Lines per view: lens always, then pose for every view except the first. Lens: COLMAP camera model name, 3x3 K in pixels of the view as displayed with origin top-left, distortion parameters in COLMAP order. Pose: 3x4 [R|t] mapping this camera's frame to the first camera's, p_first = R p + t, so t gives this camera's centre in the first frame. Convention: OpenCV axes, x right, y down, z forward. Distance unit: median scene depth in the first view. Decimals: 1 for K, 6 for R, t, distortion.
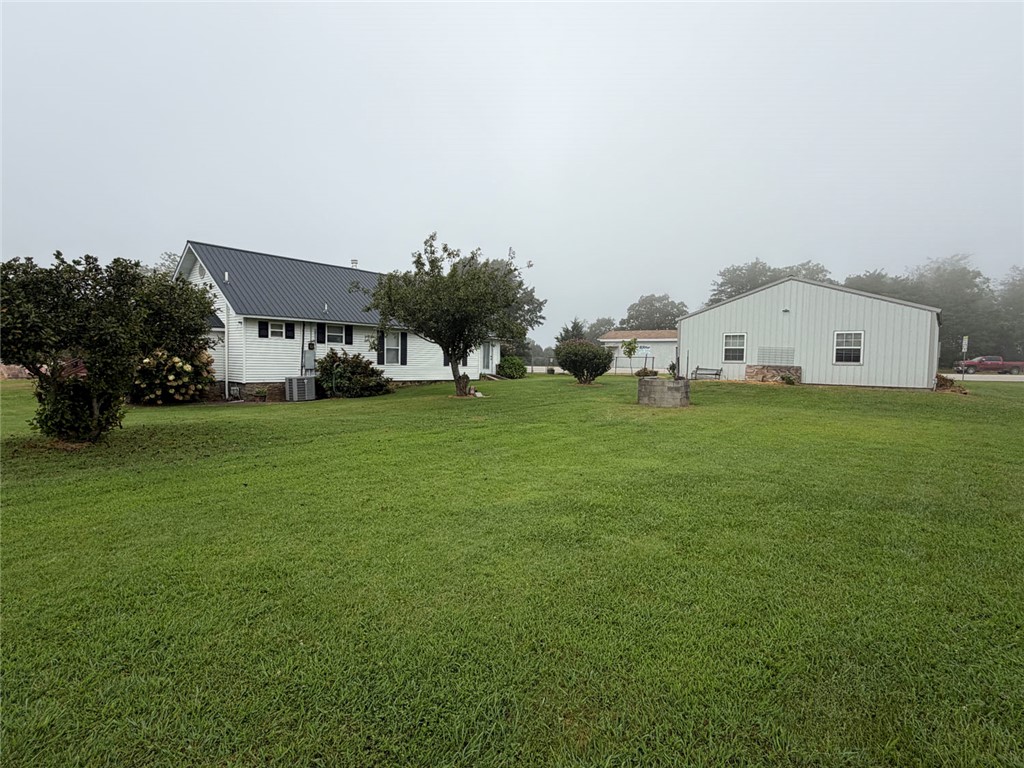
lens RADIAL K [[534.0, 0, 512.0], [0, 534.0, 384.0], [0, 0, 1]] dist [0.001390, 0.000230]
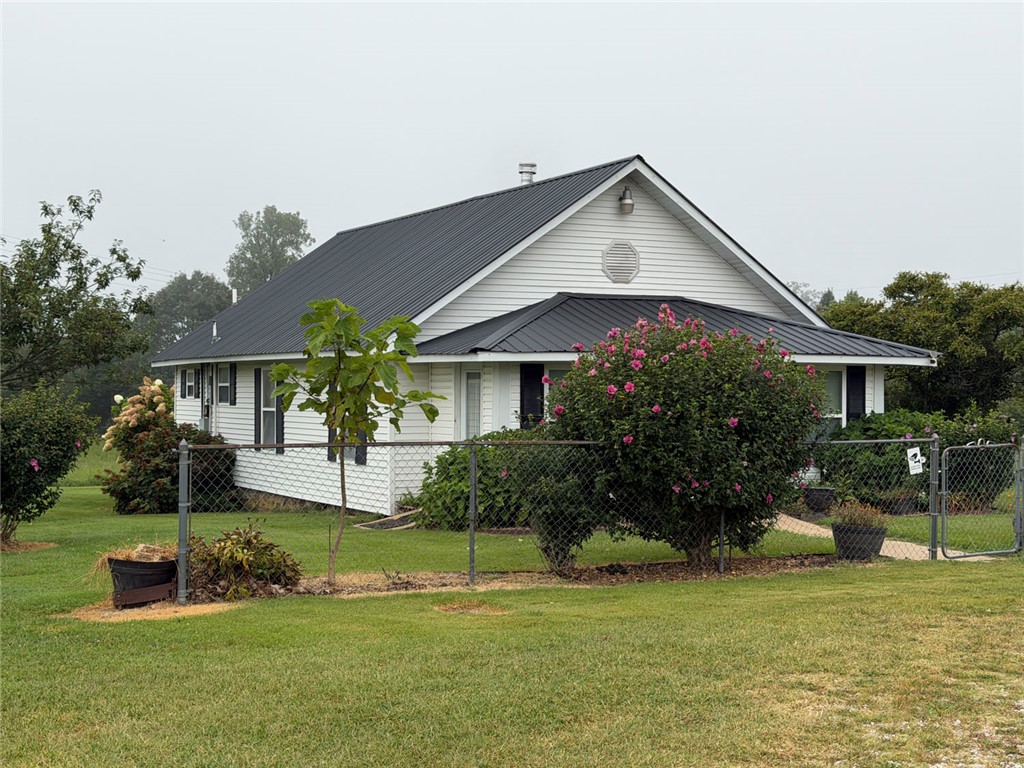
lens RADIAL K [[1520.6, 0, 512.0], [0, 1520.6, 384.0], [0, 0, 1]] dist [0.166669, -1.065104]
pose [[-0.325705, -0.025473, -0.945128, 0.744102], [-0.036651, 0.999226, -0.014300, -0.073116], [0.944761, 0.029982, -0.326387, 1.457380]]
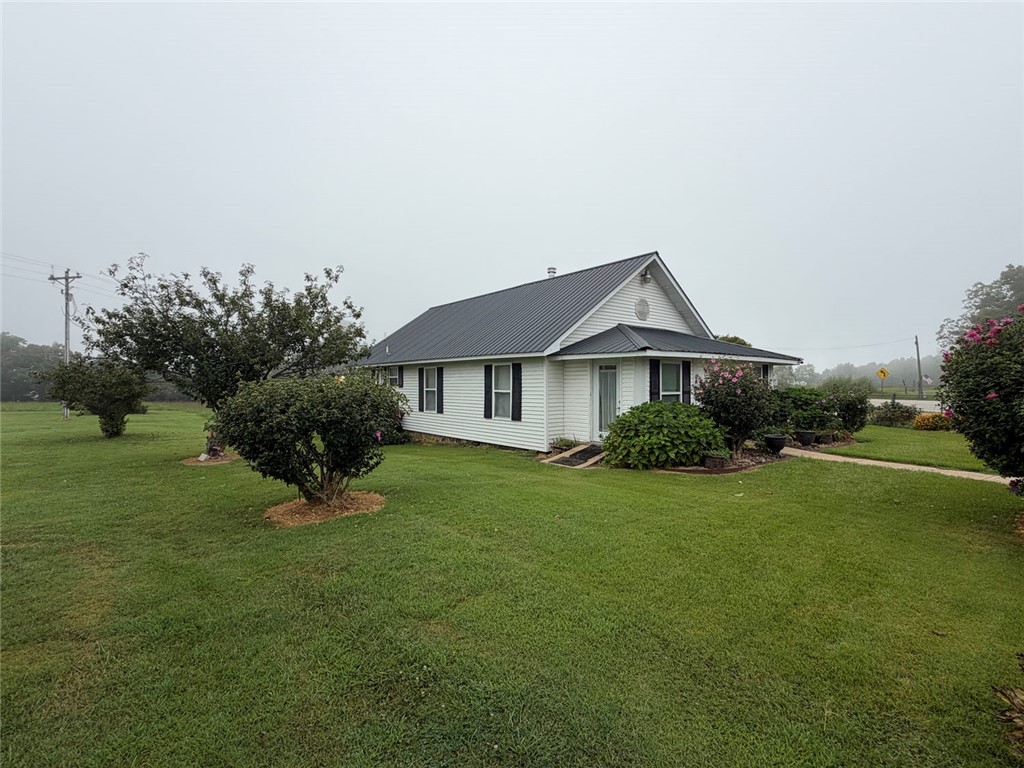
lens RADIAL K [[493.4, 0, 500.9], [0, 493.4, 385.4], [0, 0, 1]] dist [-0.046799, 0.000191]
pose [[-0.153201, -0.019824, -0.987996, 0.410428], [-0.034522, 0.999296, -0.014698, -0.063388], [0.987592, 0.031856, -0.153778, 1.136817]]
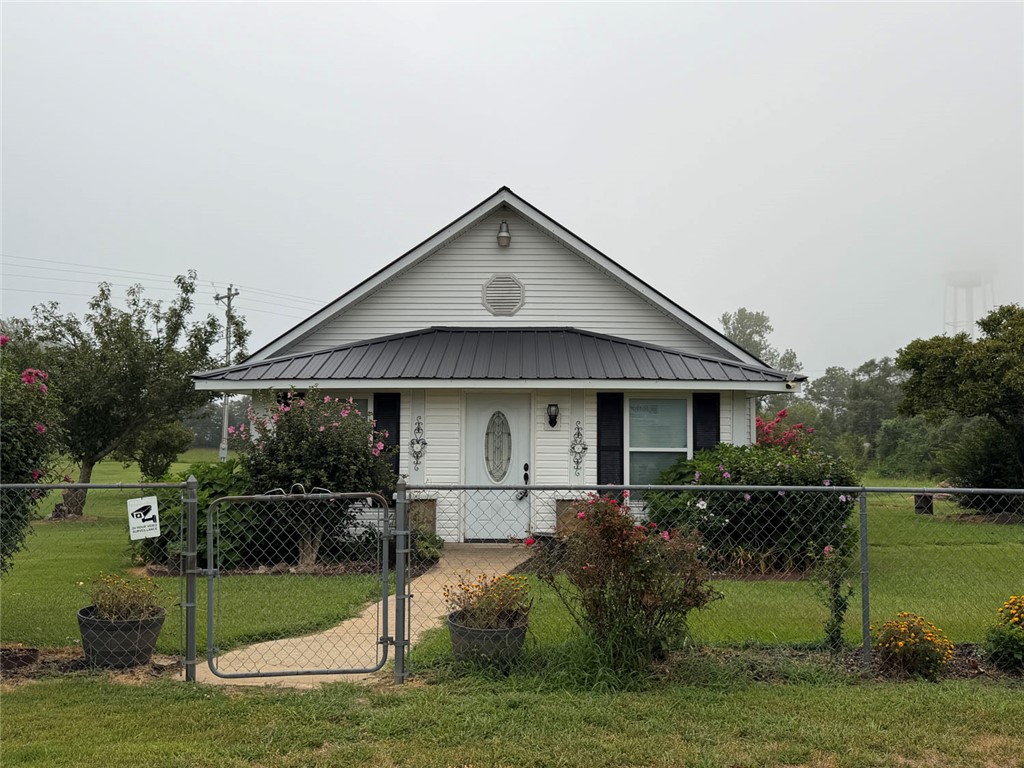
lens RADIAL K [[920.1, 0, 510.1], [0, 920.1, 405.7], [0, 0, 1]] dist [0.017173, 0.006570]
pose [[-0.738030, -0.042885, -0.673404, 0.210442], [-0.041151, 0.998981, -0.018519, -0.084856], [0.673512, 0.014044, -0.739043, 1.642897]]
